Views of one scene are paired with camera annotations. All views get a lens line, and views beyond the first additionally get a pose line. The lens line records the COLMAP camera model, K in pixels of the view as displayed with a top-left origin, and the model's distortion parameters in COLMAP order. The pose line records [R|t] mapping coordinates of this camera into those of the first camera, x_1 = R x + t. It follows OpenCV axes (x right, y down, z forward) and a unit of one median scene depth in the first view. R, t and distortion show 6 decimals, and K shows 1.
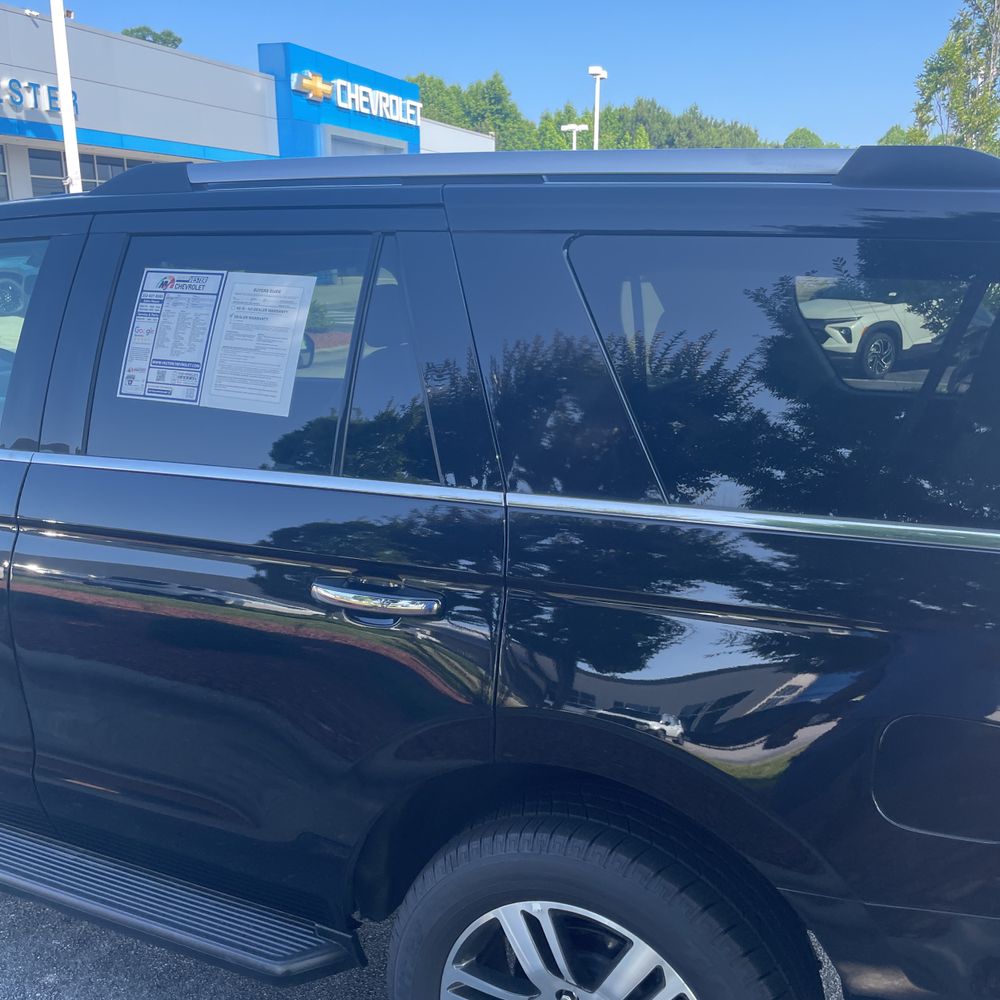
lens RADIAL K [[1029.4, 0, 523.1], [0, 1029.4, 507.6], [0, 0, 1]] dist [0.025157, 0.000000]
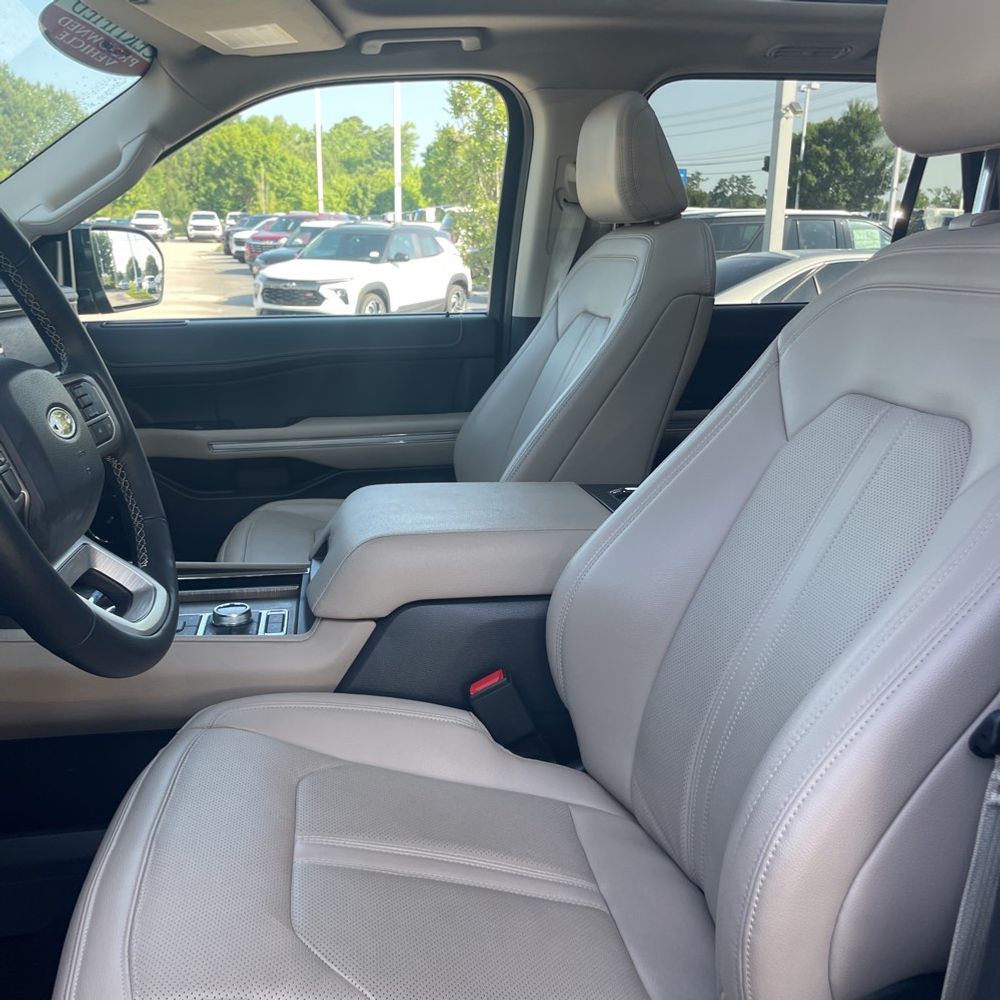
lens RADIAL K [[1029.4, 0, 496.7], [0, 1029.4, 498.9], [0, 0, 1]] dist [0.025157, 0.000000]
pose [[0.829788, -0.125434, 0.543800, -0.102346], [0.118594, 0.991791, 0.047806, -0.011832], [-0.545333, 0.024823, 0.837852, 0.135066]]
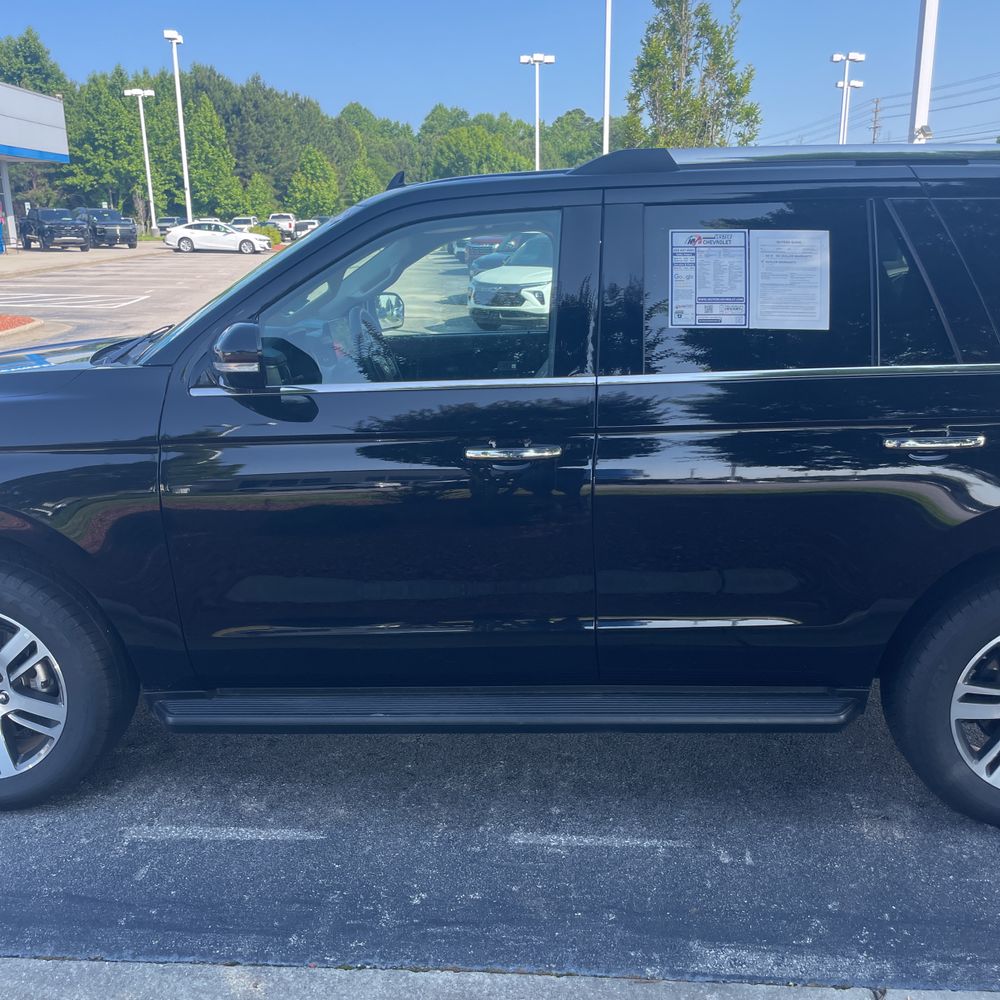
lens RADIAL K [[1029.4, 0, 509.8], [0, 1029.4, 503.6], [0, 0, 1]] dist [0.025157, 0.000000]
pose [[0.922065, -0.110263, 0.370995, -0.151155], [0.102543, 0.993902, 0.040537, 0.005903], [-0.373203, 0.000665, 0.927750, -0.020434]]
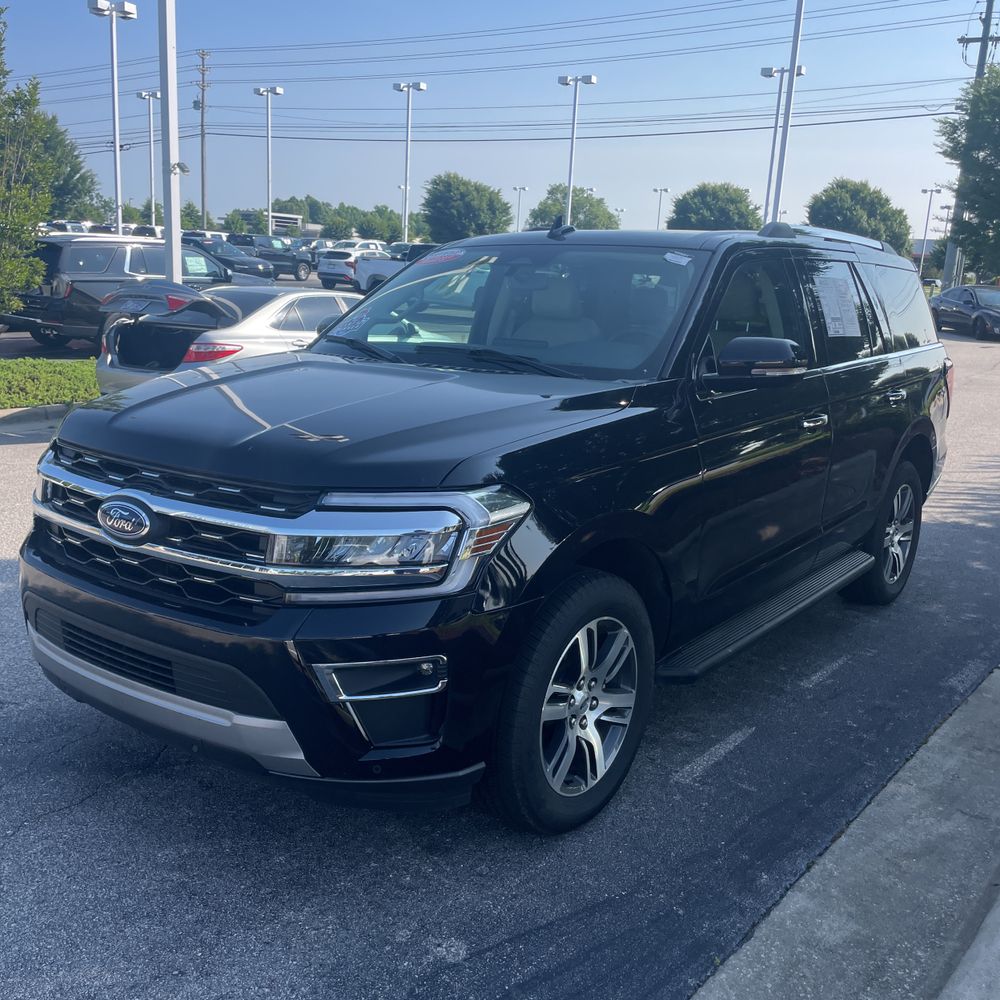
lens RADIAL K [[1029.4, 0, 506.7], [0, 1029.4, 490.9], [0, 0, 1]] dist [0.025157, 0.000000]
pose [[0.209049, -0.198409, 0.957566, -0.364427], [0.185902, 0.969408, 0.160278, -0.036633], [-0.960072, 0.144507, 0.239538, 0.162264]]
